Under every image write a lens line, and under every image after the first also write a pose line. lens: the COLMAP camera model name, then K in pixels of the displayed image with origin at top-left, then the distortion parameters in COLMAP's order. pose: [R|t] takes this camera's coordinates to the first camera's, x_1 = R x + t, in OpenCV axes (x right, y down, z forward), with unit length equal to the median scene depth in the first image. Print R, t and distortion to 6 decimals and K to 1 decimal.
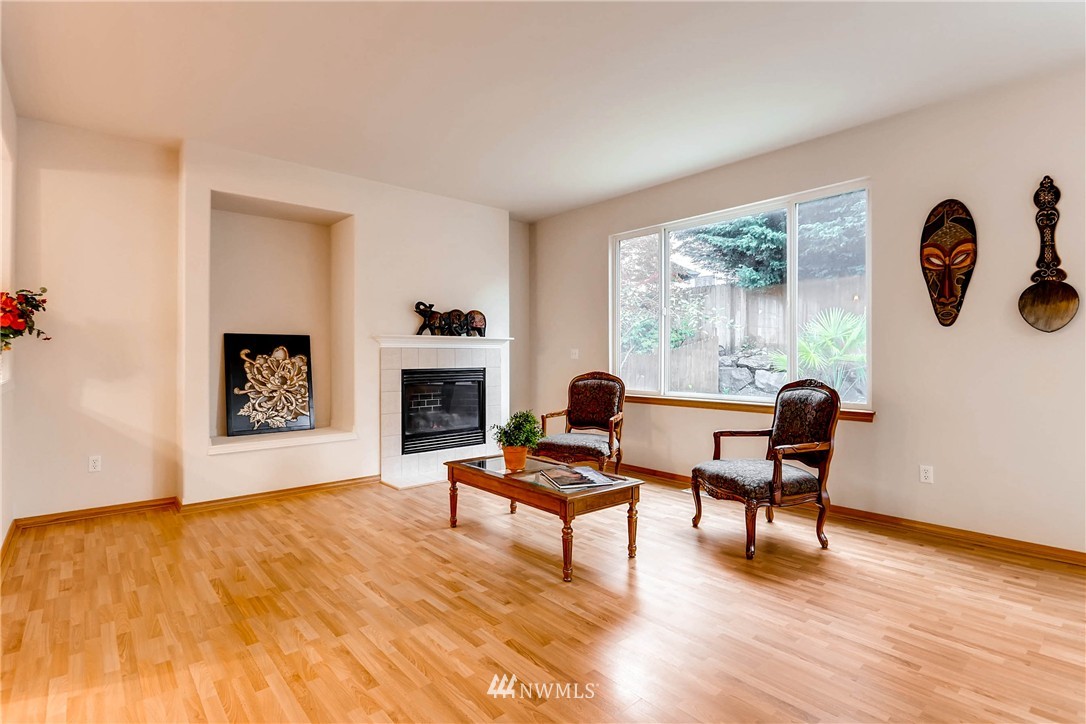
lens RADIAL K [[522.3, 0, 543.2], [0, 522.3, 355.6], [0, 0, 1]] dist [-0.013918, 0.003444]
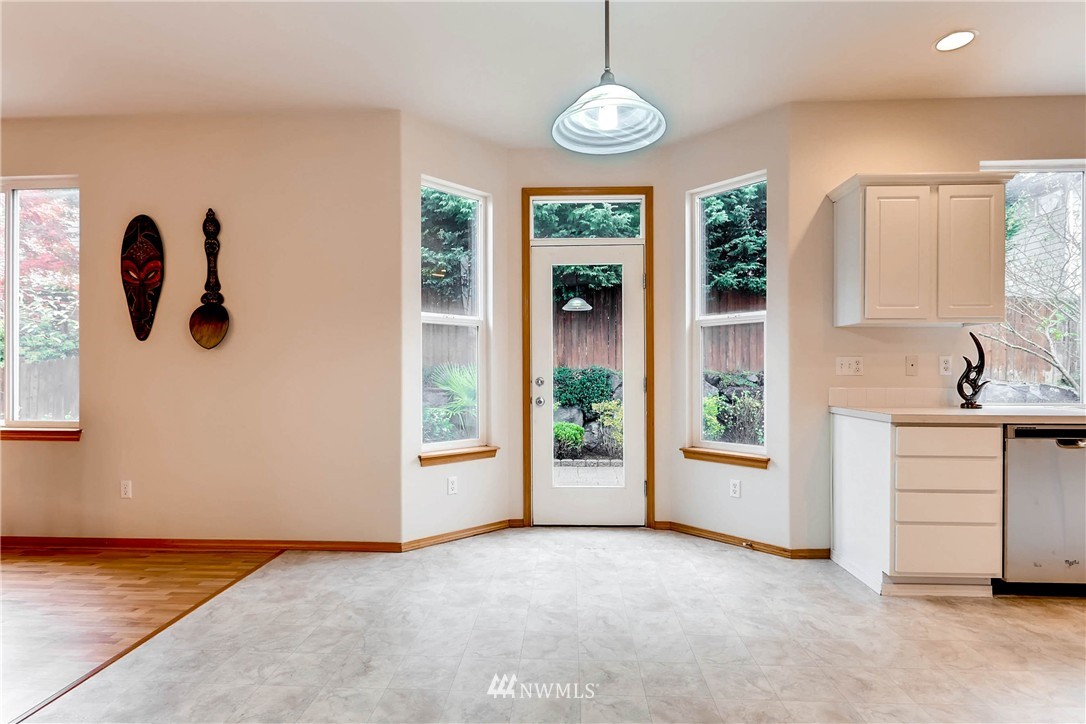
lens RADIAL K [[556.0, 0, 540.5], [0, 556.0, 374.5], [0, 0, 1]] dist [-0.003565, 0.000265]
pose [[0.692861, -0.003066, 0.721064, 0.520756], [-0.003197, 0.999968, 0.007324, -0.000704], [-0.721064, -0.007380, 0.692829, -0.299453]]
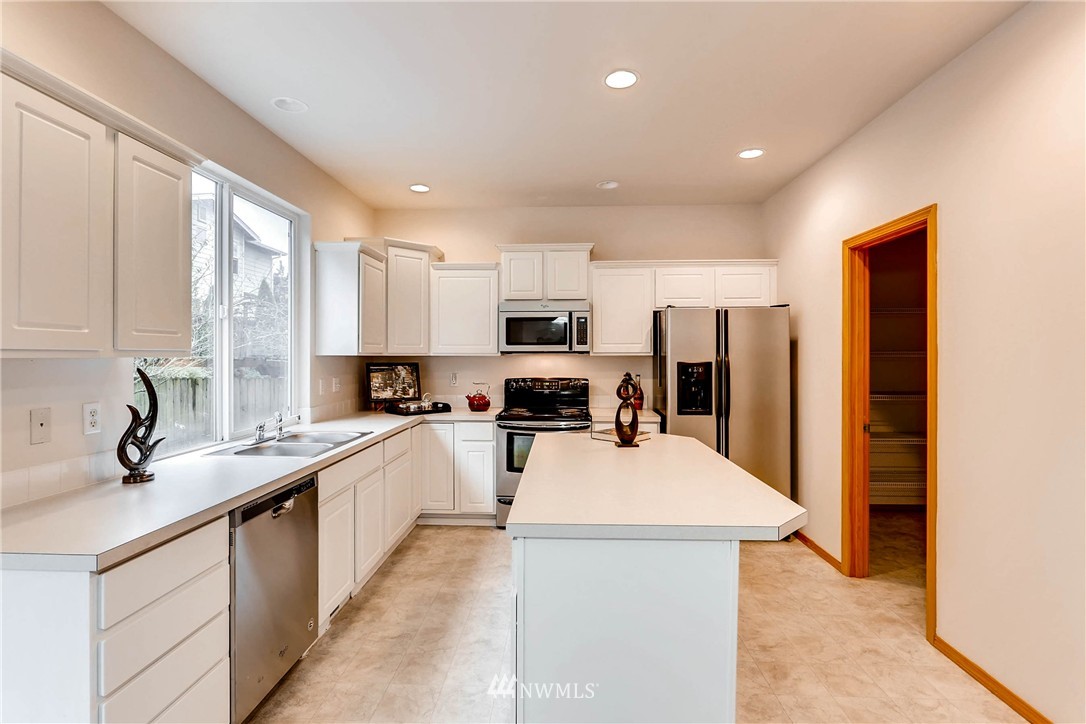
lens RADIAL K [[522.3, 0, 541.6], [0, 522.3, 352.7], [0, 0, 1]] dist [-0.013918, 0.003444]
pose [[-0.725347, 0.006740, 0.688350, 0.959844], [0.000961, 0.999961, -0.008778, -0.079426], [-0.688382, -0.005705, -0.725326, -0.062895]]
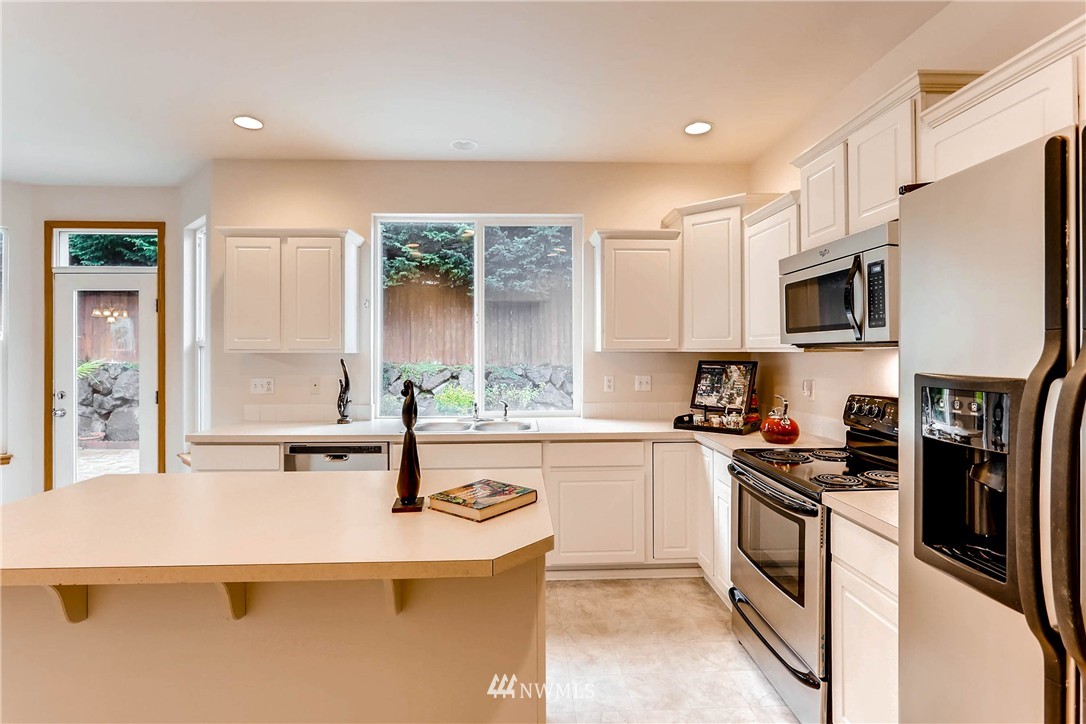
lens RADIAL K [[522.3, 0, 541.0], [0, 522.3, 350.4], [0, 0, 1]] dist [-0.013918, 0.003444]
pose [[0.623184, 0.004058, 0.782065, 1.126764], [-0.002740, 0.999992, -0.003006, -0.082491], [-0.782070, -0.000270, 0.623190, -1.131292]]
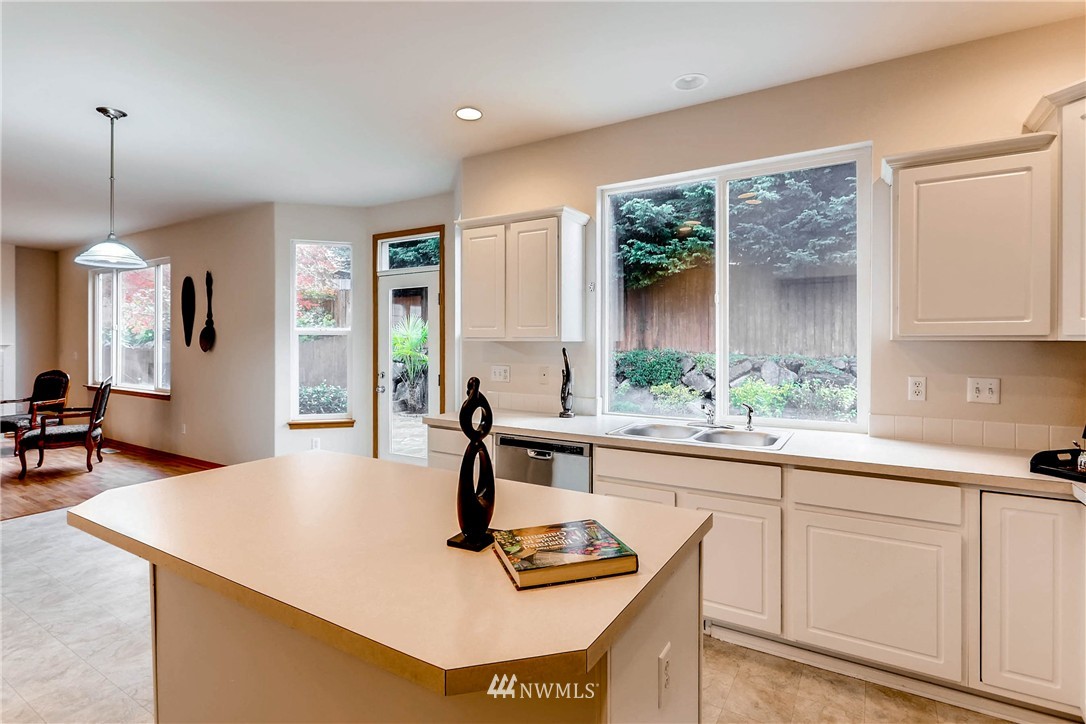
lens RADIAL K [[538.9, 0, 541.5], [0, 538.9, 342.6], [0, 0, 1]] dist [-0.012515, 0.002714]
pose [[0.954572, 0.001286, 0.297977, 1.354051], [-0.003320, 0.999975, 0.006321, -0.083397], [-0.297961, -0.007023, 0.954552, -1.116027]]
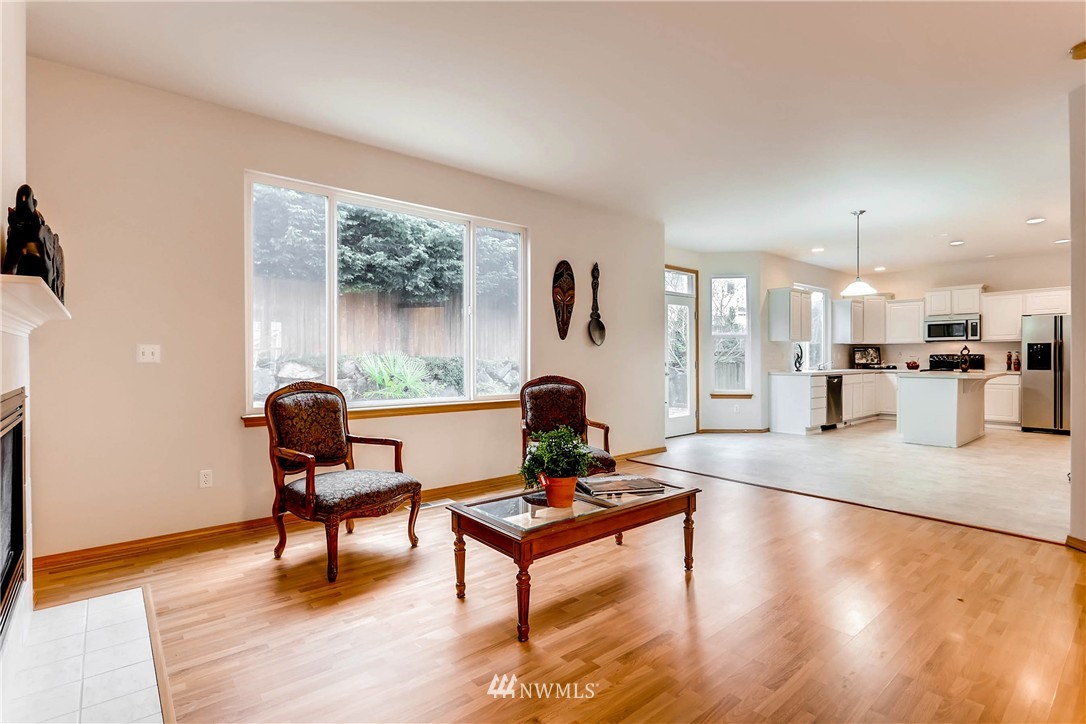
lens RADIAL K [[522.3, 0, 537.7], [0, 522.3, 362.4], [0, 0, 1]] dist [-0.013918, 0.003444]
pose [[0.021830, -0.005535, 0.999746, -0.802952], [-0.000583, 0.999984, 0.005549, 0.004474], [-0.999762, -0.000704, 0.021826, 1.010520]]
